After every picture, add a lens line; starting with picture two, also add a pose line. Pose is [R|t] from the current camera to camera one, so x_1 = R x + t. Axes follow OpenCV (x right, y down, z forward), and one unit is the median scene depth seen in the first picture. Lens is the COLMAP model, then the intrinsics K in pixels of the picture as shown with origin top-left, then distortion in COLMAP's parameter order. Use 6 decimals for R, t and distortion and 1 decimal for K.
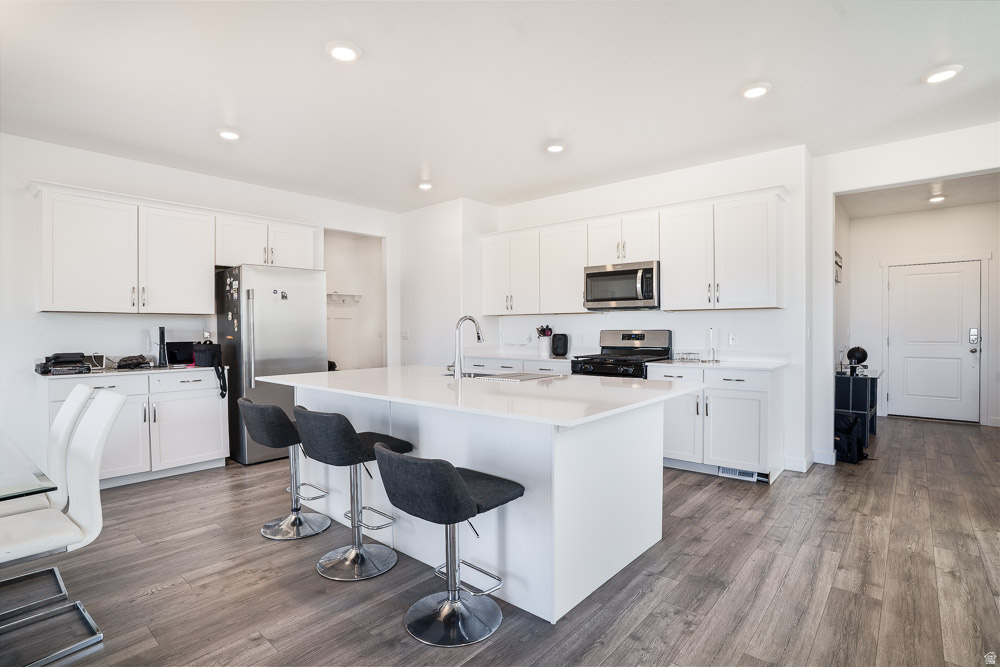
lens RADIAL K [[485.9, 0, 487.0], [0, 485.9, 334.3], [0, 0, 1]] dist [-0.028354, 0.000203]
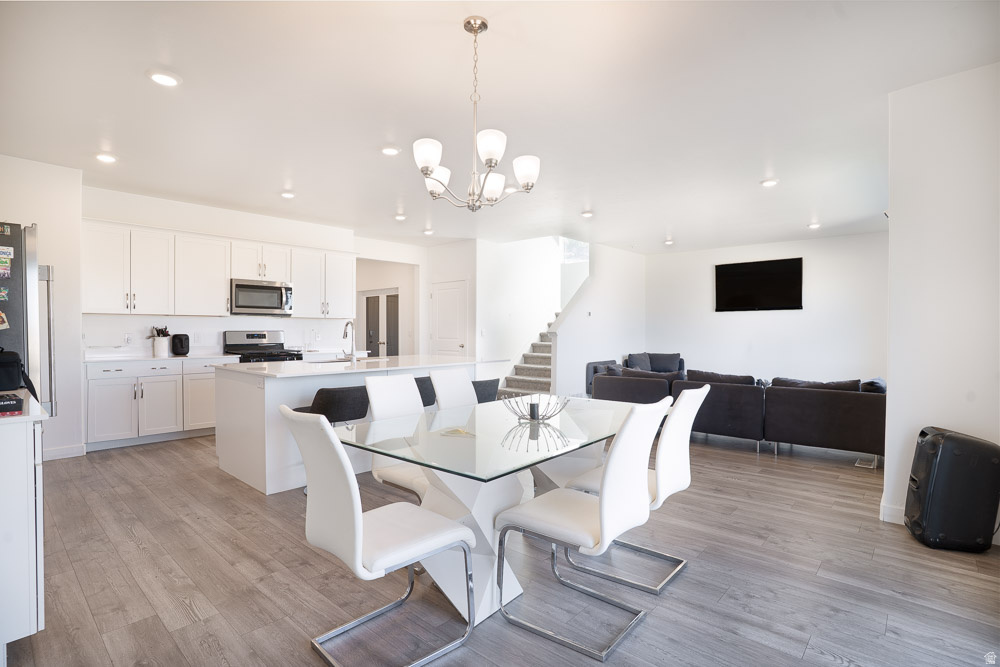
lens RADIAL K [[485.9, 0, 487.0], [0, 485.9, 334.3], [0, 0, 1]] dist [-0.028354, 0.000203]
pose [[0.023001, -0.010653, 0.999679, -1.038524], [0.005918, 0.999927, 0.010519, -0.009909], [-0.999718, 0.005674, 0.023063, 0.378848]]
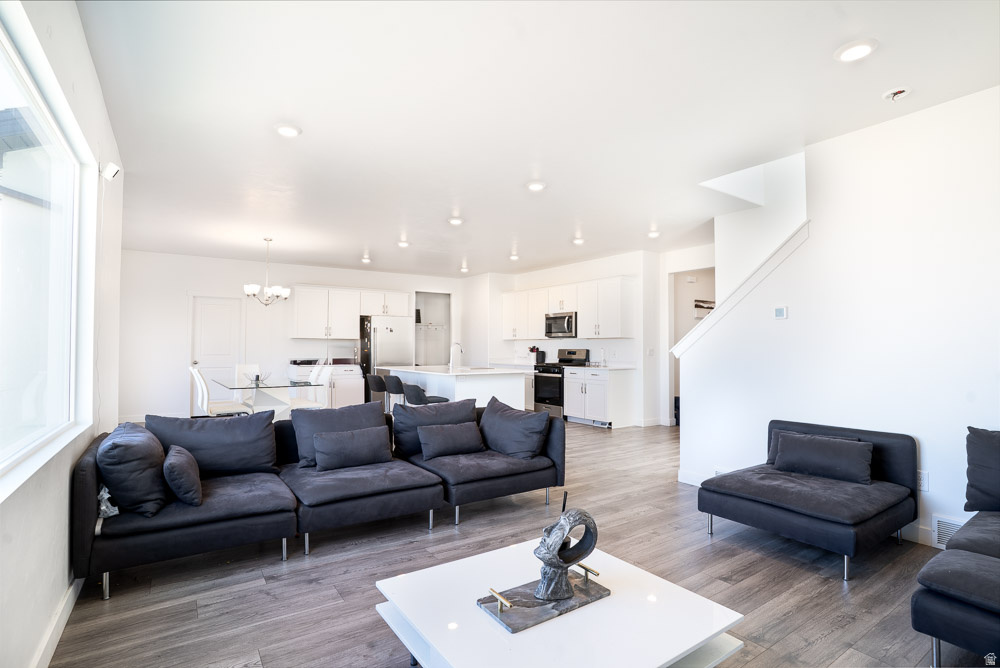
lens RADIAL K [[485.9, 0, 487.0], [0, 485.9, 334.8], [0, 0, 1]] dist [-0.028354, 0.000203]
pose [[0.966273, 0.002296, -0.257511, 0.488821], [-0.011474, 0.999351, -0.034144, 0.003542], [0.257265, 0.035947, 0.965672, -0.851690]]
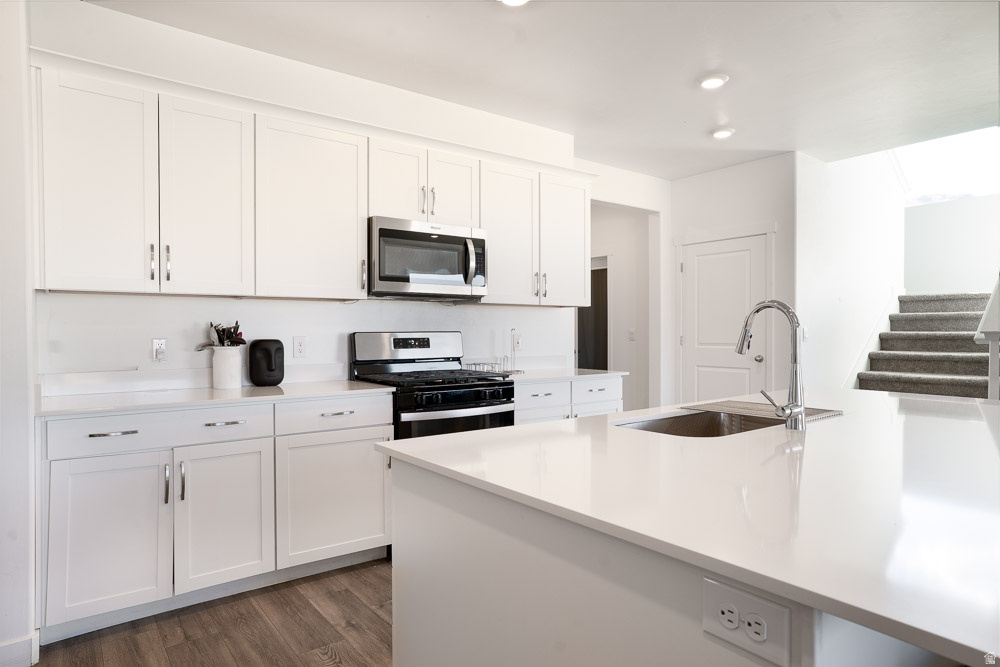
lens RADIAL K [[587.6, 0, 500.0], [0, 587.6, 333.5], [0, 0, 1]] dist [-0.021059, -0.000152]
pose [[0.185583, -0.005427, 0.982614, -0.447070], [0.010967, 0.999934, 0.003451, -0.008473], [-0.982567, 0.010136, 0.185630, 0.797422]]
